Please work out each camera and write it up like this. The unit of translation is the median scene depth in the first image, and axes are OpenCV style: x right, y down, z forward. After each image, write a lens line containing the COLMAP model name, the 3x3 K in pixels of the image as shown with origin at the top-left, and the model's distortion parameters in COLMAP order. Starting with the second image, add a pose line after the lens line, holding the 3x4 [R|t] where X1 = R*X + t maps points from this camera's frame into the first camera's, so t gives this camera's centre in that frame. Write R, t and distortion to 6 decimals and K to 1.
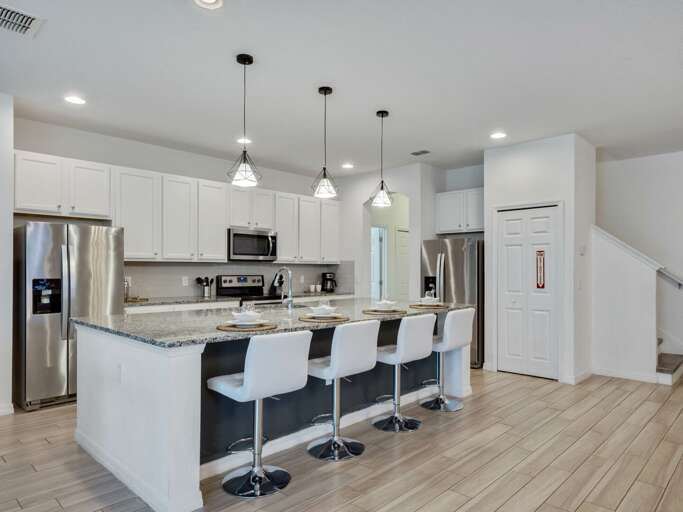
lens RADIAL K [[449.4, 0, 341.5], [0, 449.4, 266.4], [0, 0, 1]] dist [-0.003182, -0.000792]
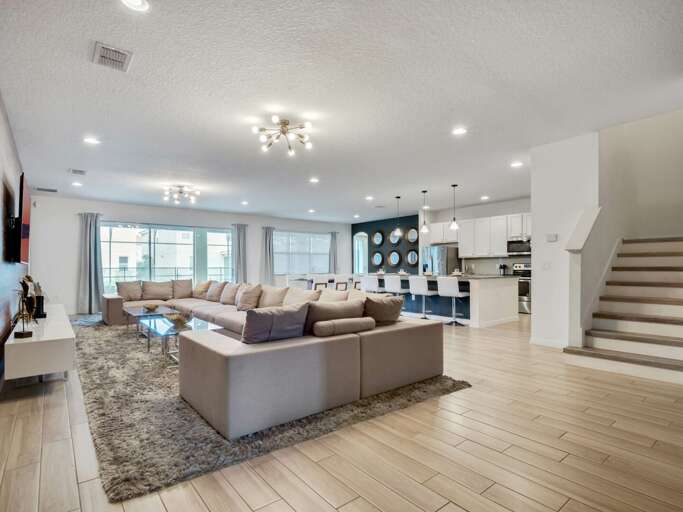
lens RADIAL K [[361.5, 0, 348.9], [0, 361.5, 264.6], [0, 0, 1]] dist [0.000816, 0.000145]
pose [[-0.112051, -0.009138, -0.993660, 1.293834], [0.011184, 0.999883, -0.010457, 0.032578], [0.993639, -0.012285, -0.111936, 0.494085]]
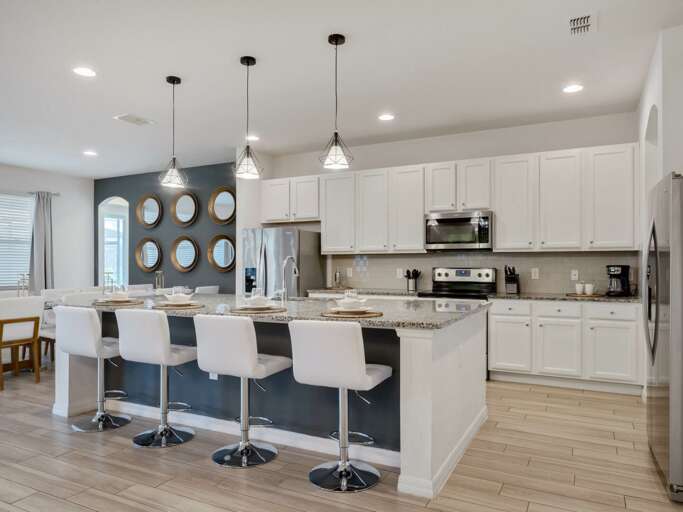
lens RADIAL K [[473.4, 0, 343.7], [0, 473.4, 266.9], [0, 0, 1]] dist [0.000228, 0.002170]
pose [[0.287511, -0.000419, -0.957777, 0.576655], [0.007898, 0.999967, 0.001934, 0.015462], [0.957745, -0.008120, 0.287504, 0.562888]]
